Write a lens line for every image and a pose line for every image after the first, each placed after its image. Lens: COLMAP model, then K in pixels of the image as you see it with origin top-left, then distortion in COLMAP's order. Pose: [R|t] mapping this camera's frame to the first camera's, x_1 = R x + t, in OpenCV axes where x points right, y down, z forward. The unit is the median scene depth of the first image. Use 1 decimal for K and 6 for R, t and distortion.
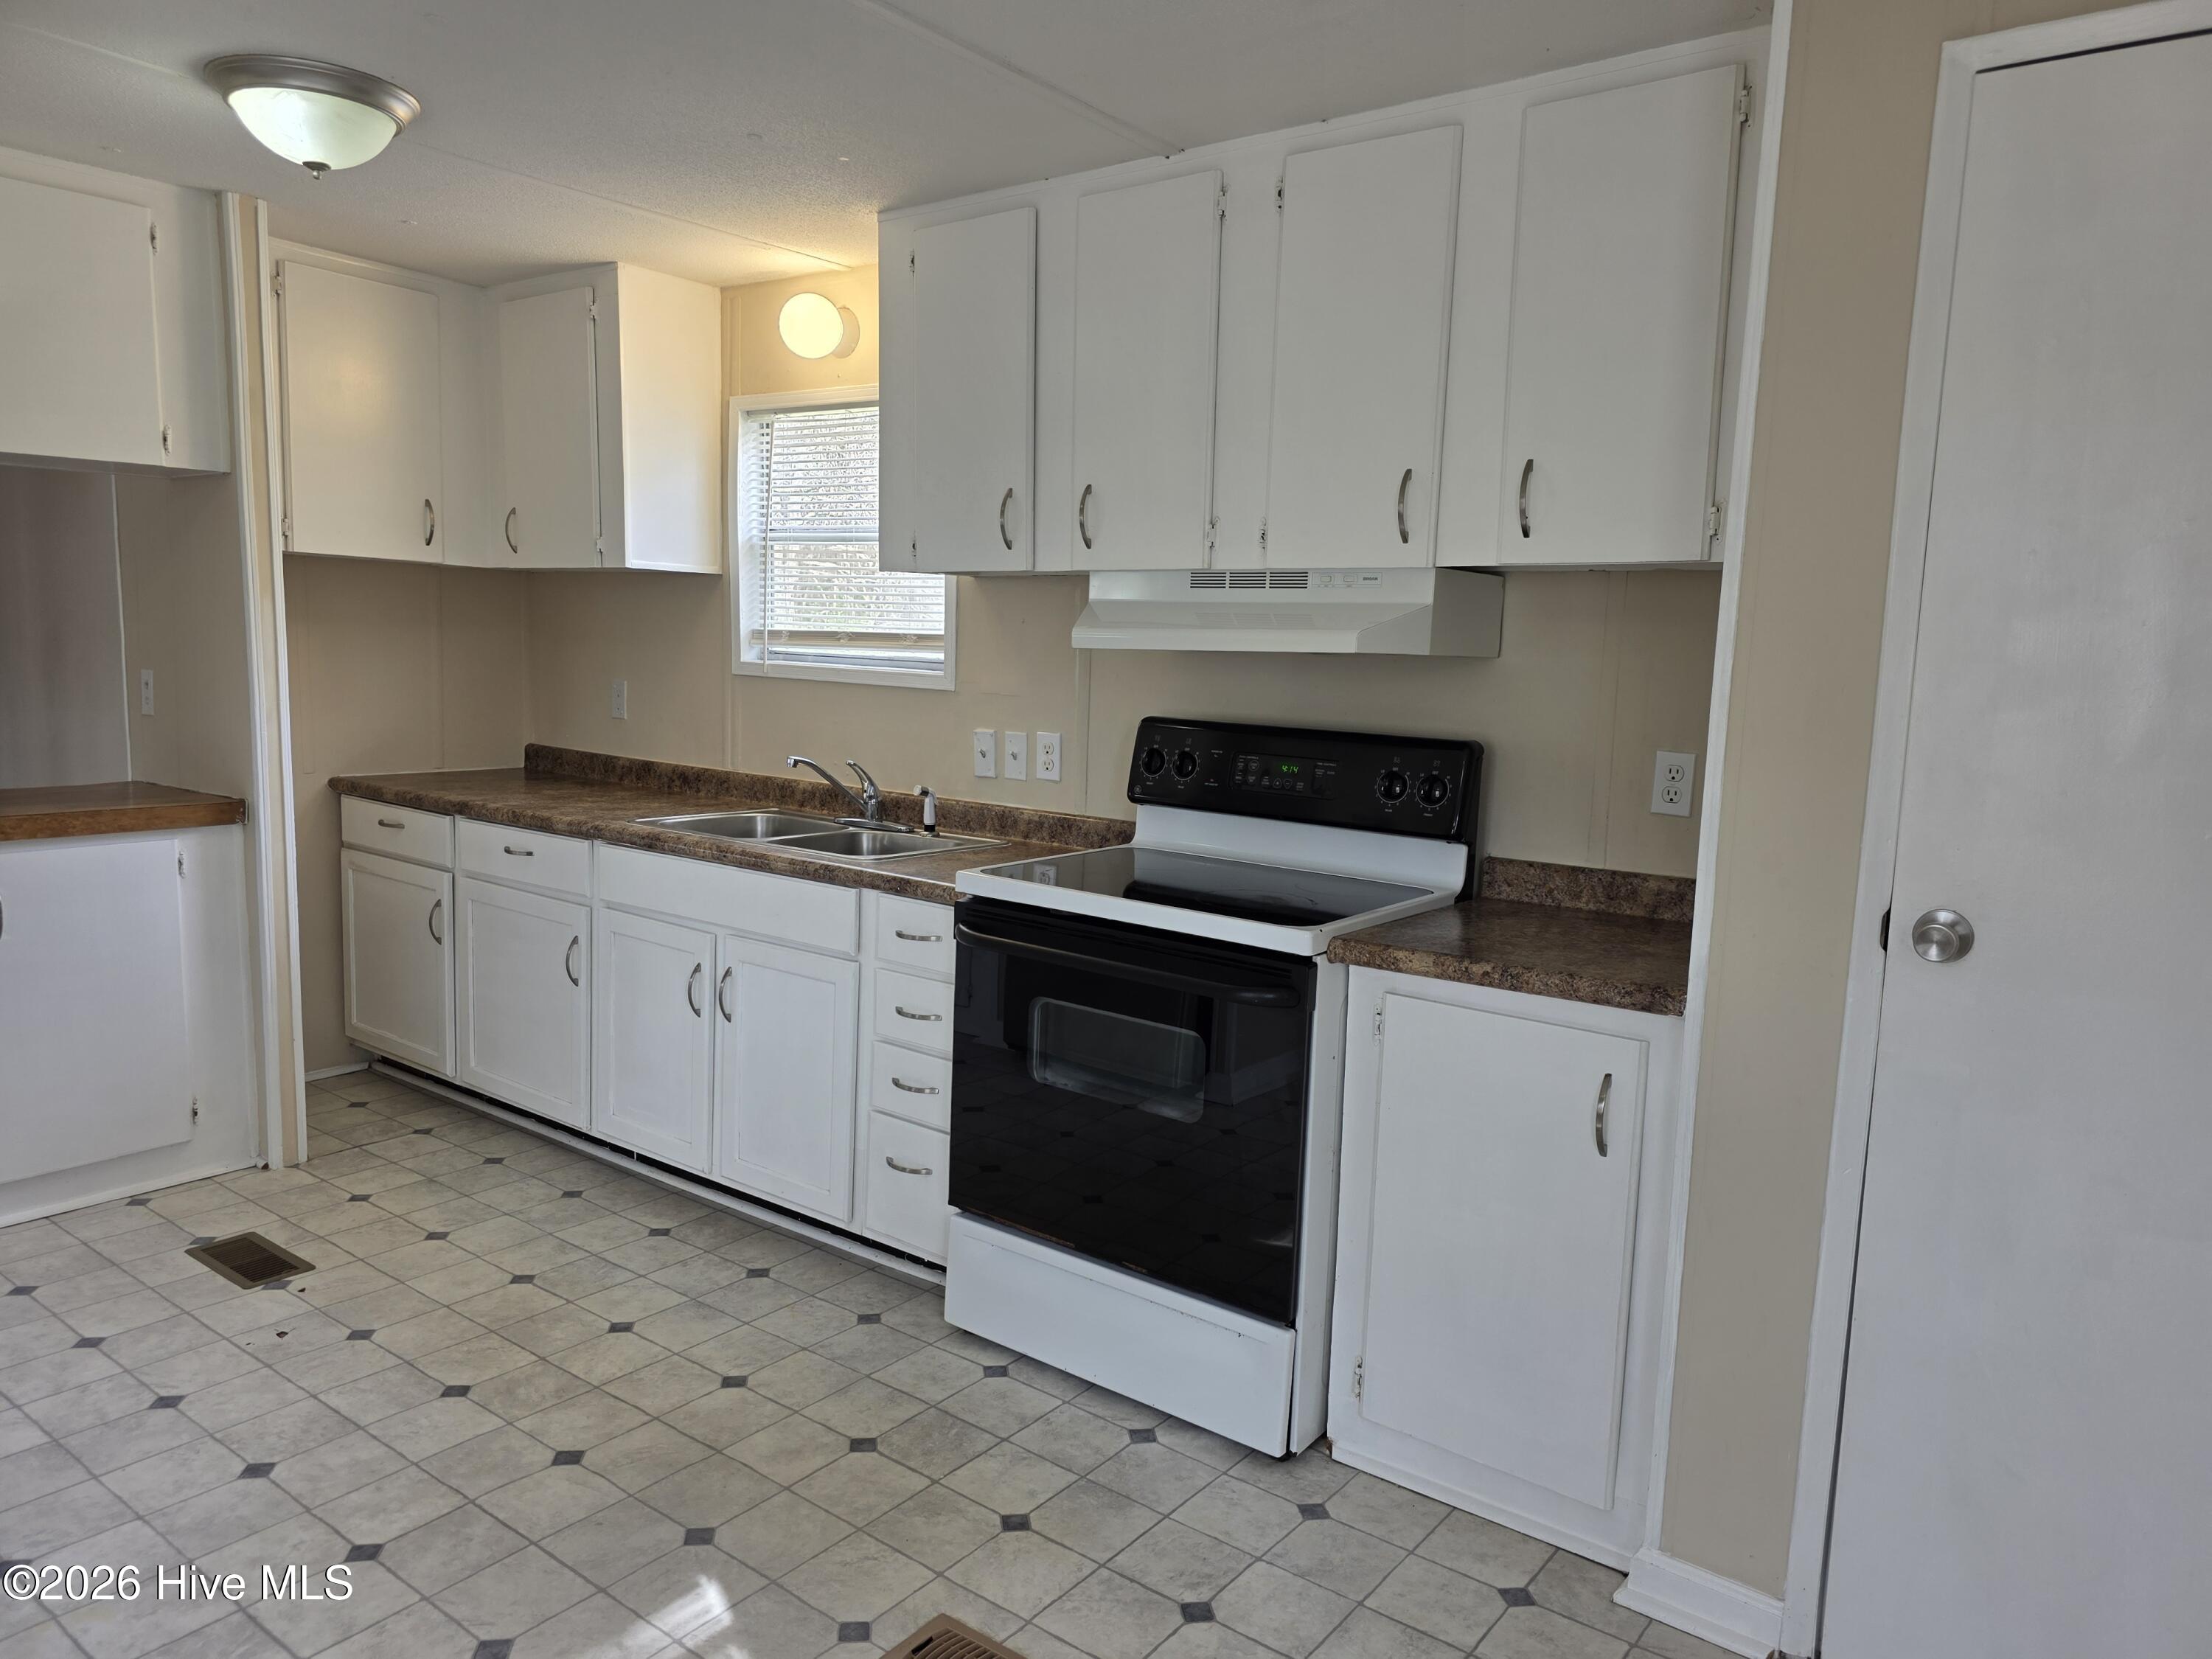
lens RADIAL K [[1492.1, 0, 1102.5], [0, 1492.1, 823.2], [0, 0, 1]] dist [0.021600, -0.015040]
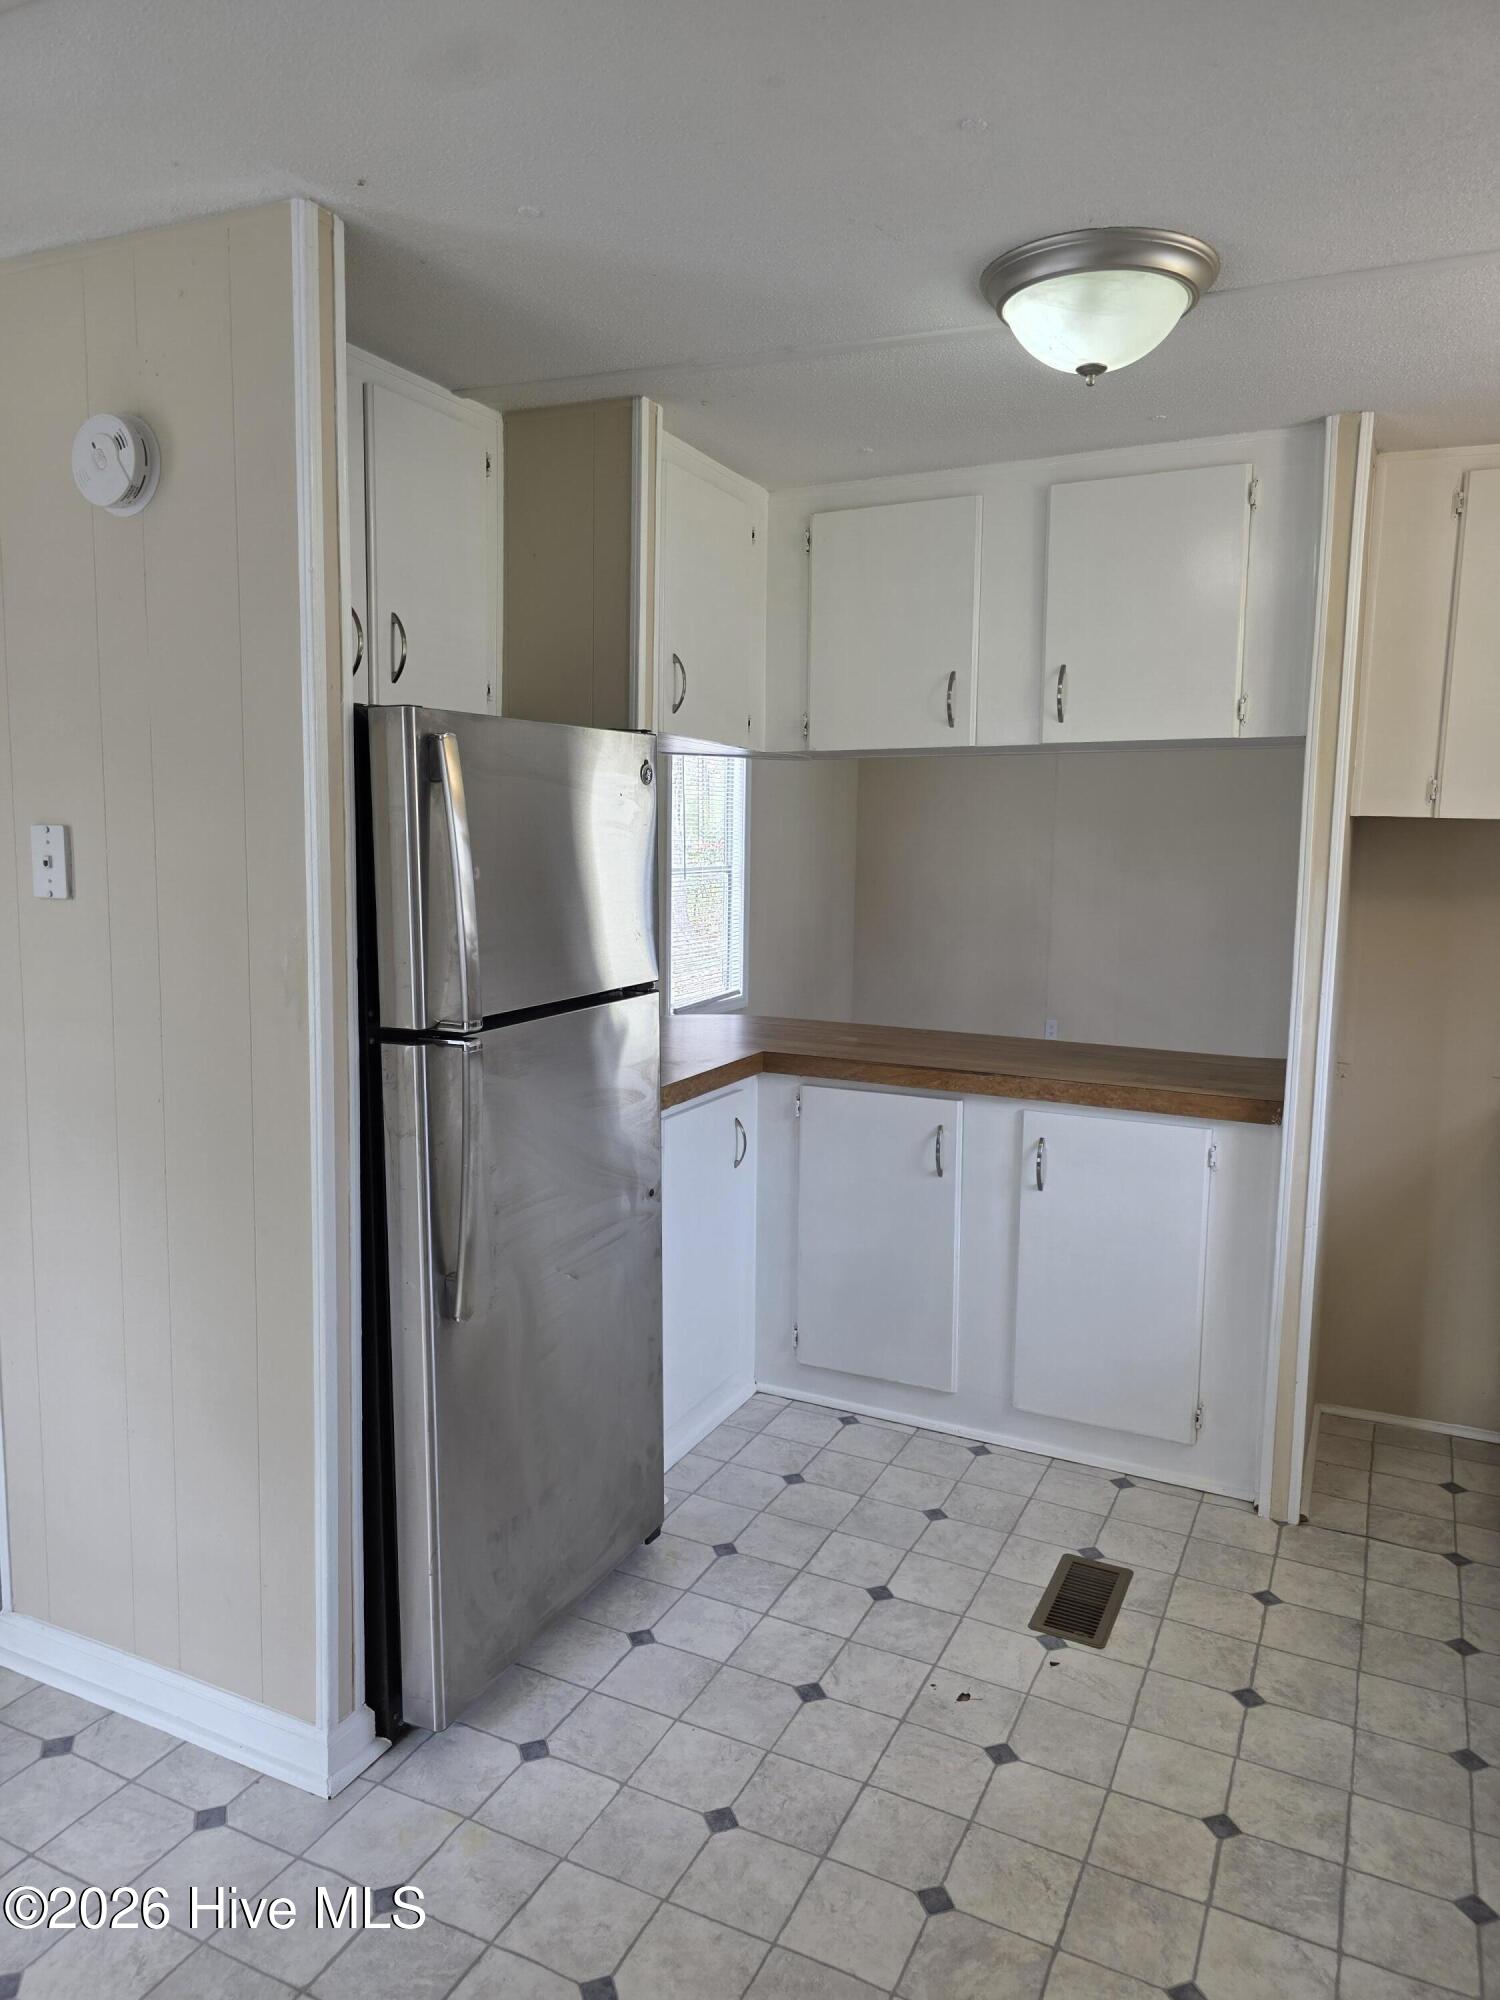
lens RADIAL K [[1349.1, 0, 748.3], [0, 1349.1, 988.3], [0, 0, 1]] dist [0.021600, -0.015040]
pose [[0.197312, 0.085977, -0.976563, 0.147134], [-0.129338, 0.989722, 0.061003, -0.089833], [0.971771, 0.114270, 0.206405, 0.521296]]
